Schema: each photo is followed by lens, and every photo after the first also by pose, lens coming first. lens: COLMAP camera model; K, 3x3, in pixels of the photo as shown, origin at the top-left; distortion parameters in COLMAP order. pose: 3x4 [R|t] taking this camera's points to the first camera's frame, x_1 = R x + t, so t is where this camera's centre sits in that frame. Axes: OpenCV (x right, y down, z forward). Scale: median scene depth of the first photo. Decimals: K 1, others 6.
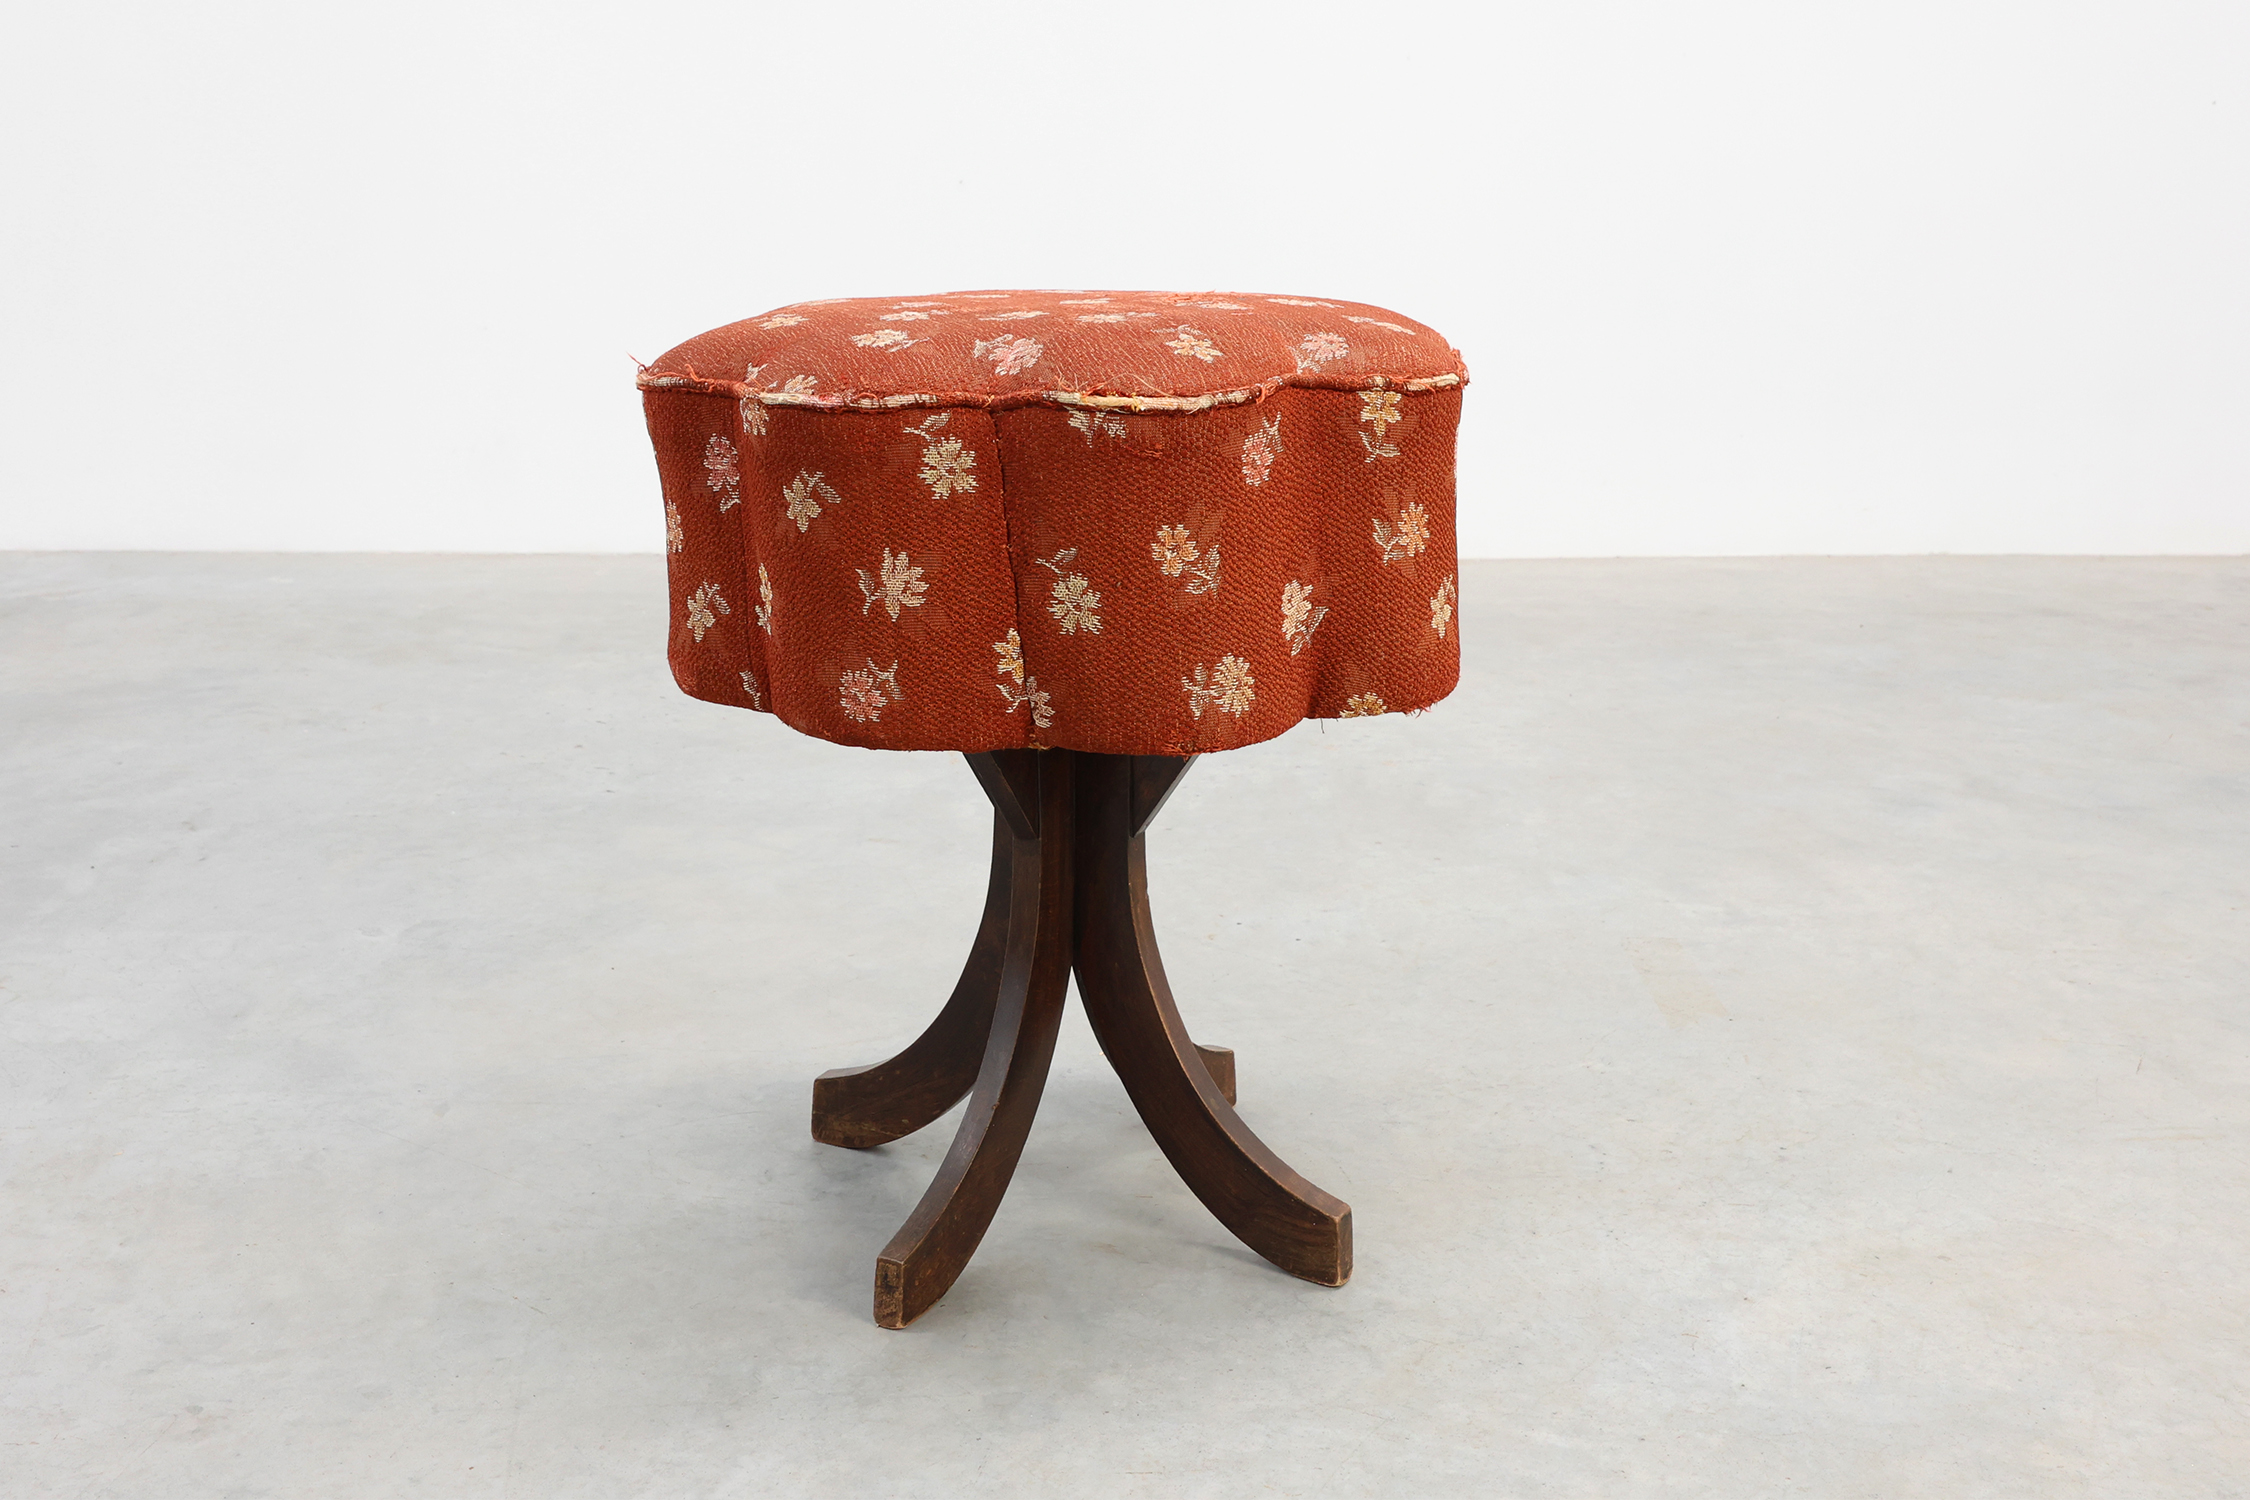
lens RADIAL K [[1975.2, 0, 1172.7], [0, 1975.2, 684.2], [0, 0, 1]] dist [0.003773, -0.000047]
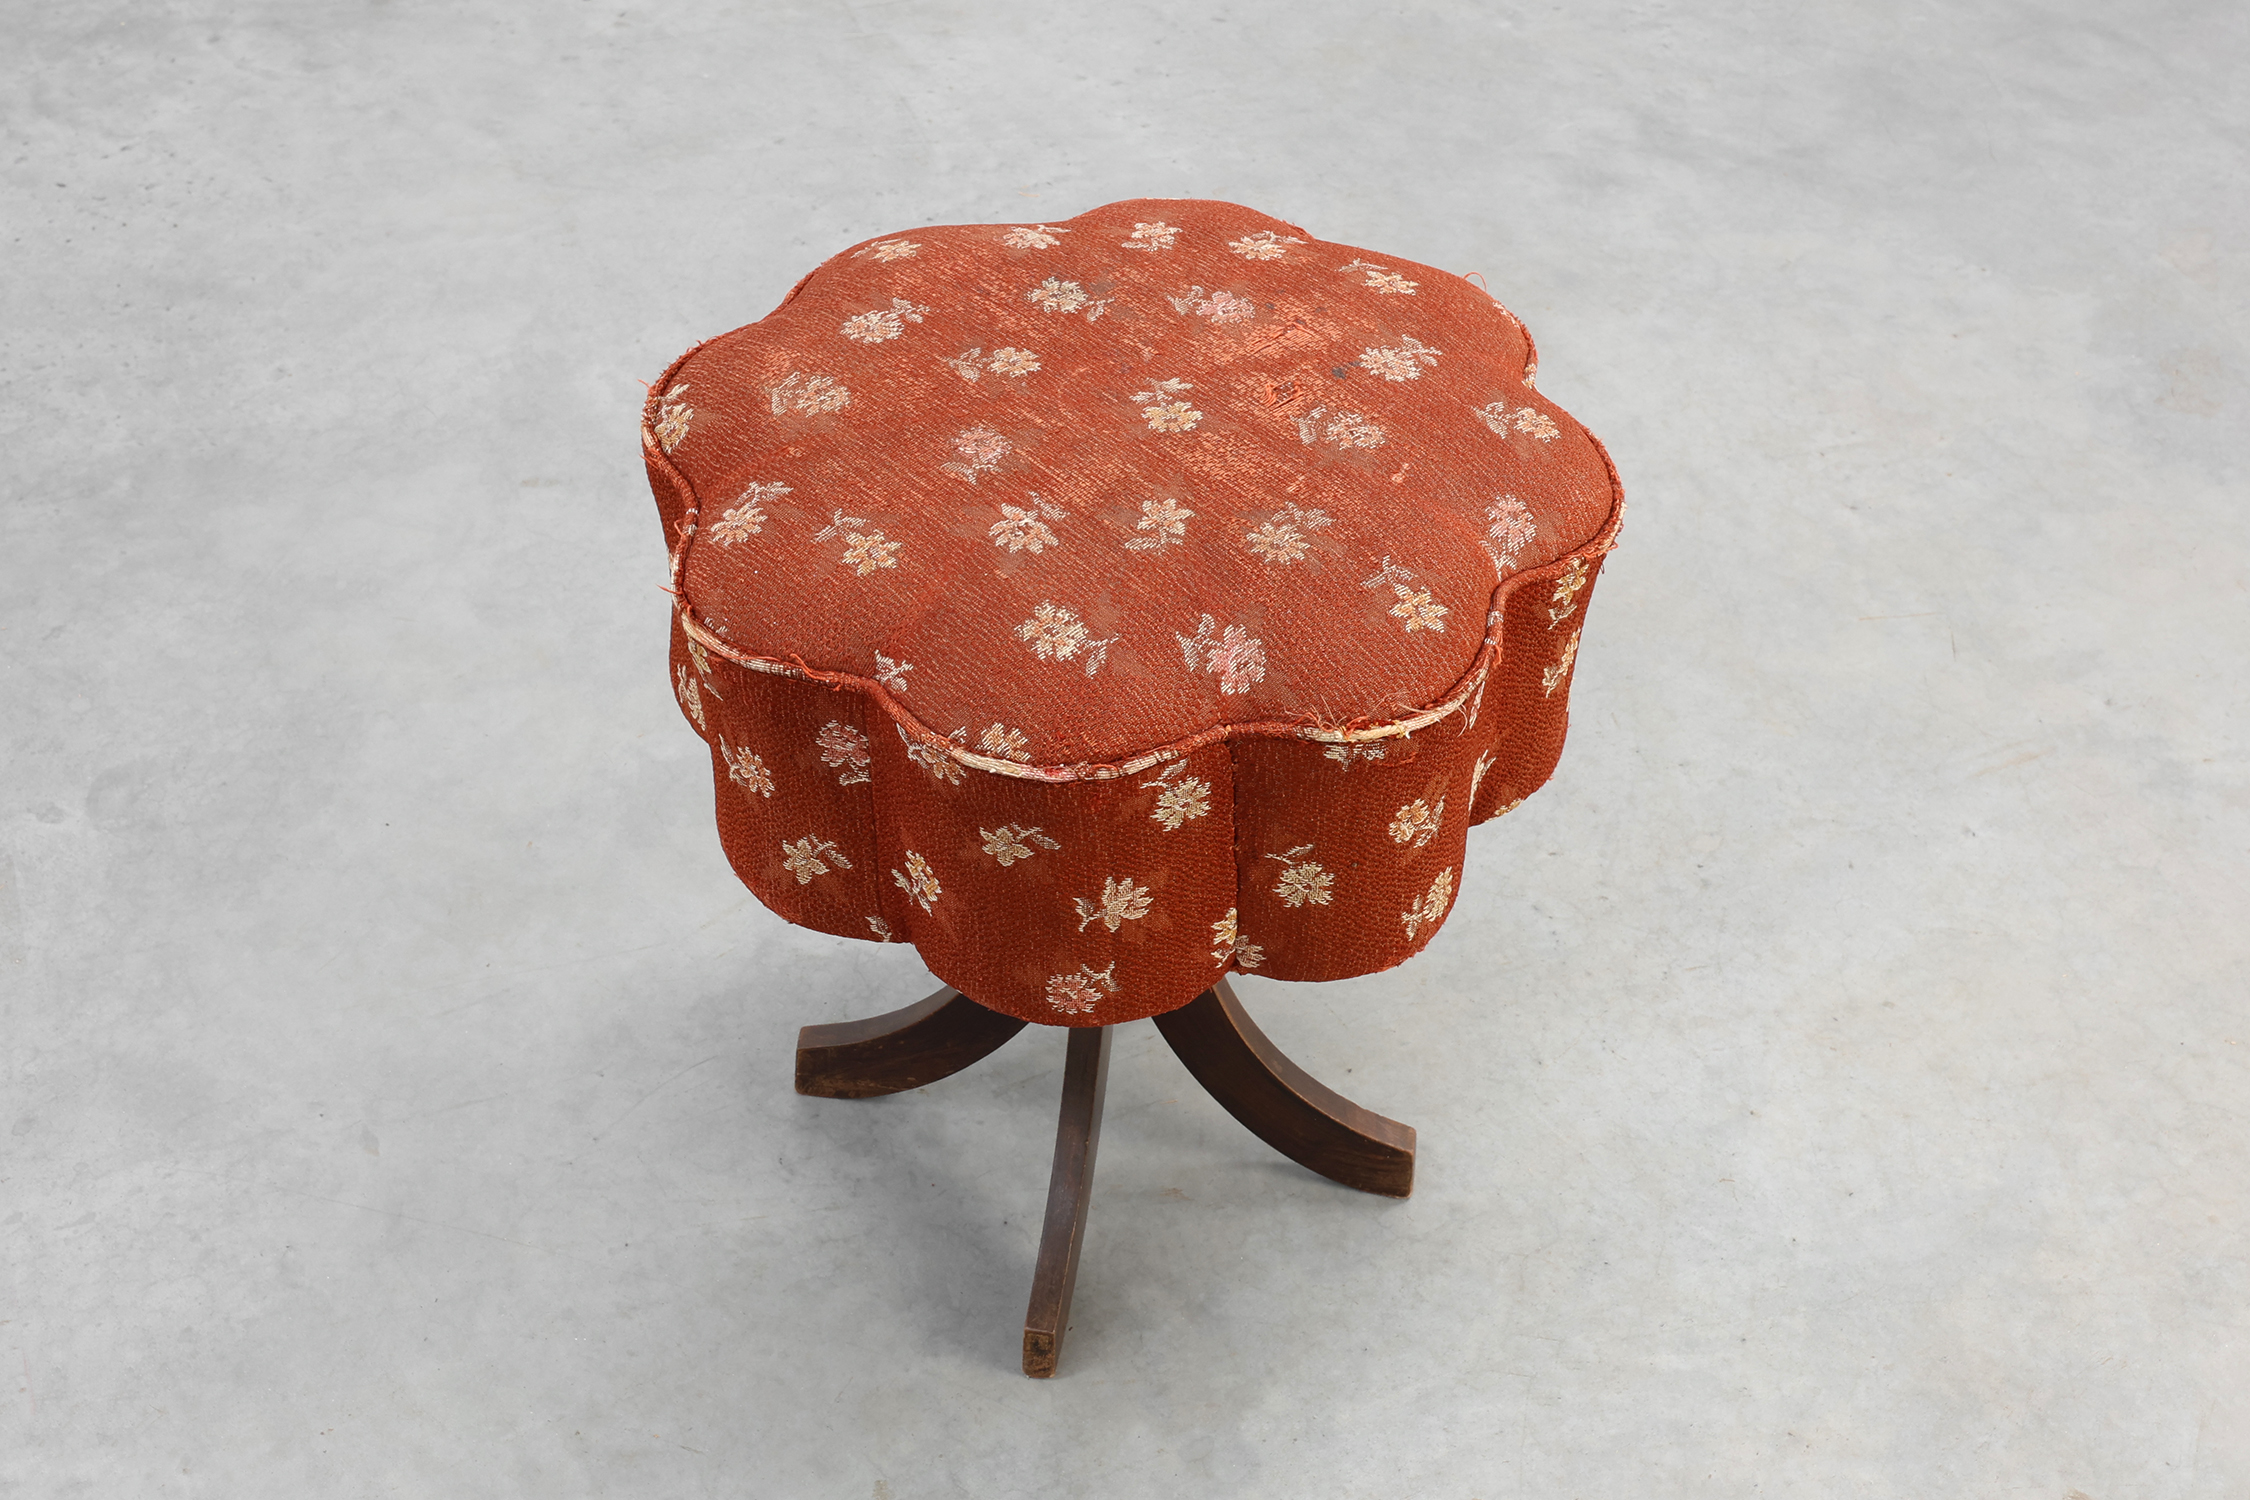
lens RADIAL K [[2260.5, 0, 1125.0], [0, 2260.5, 750.0], [0, 0, 1]] dist [0.002083, -0.006426]
pose [[0.956625, -0.193918, 0.217406, -0.347242], [0.078000, 0.889516, 0.450197, -0.578721], [-0.280687, -0.413712, 0.866058, 0.124682]]
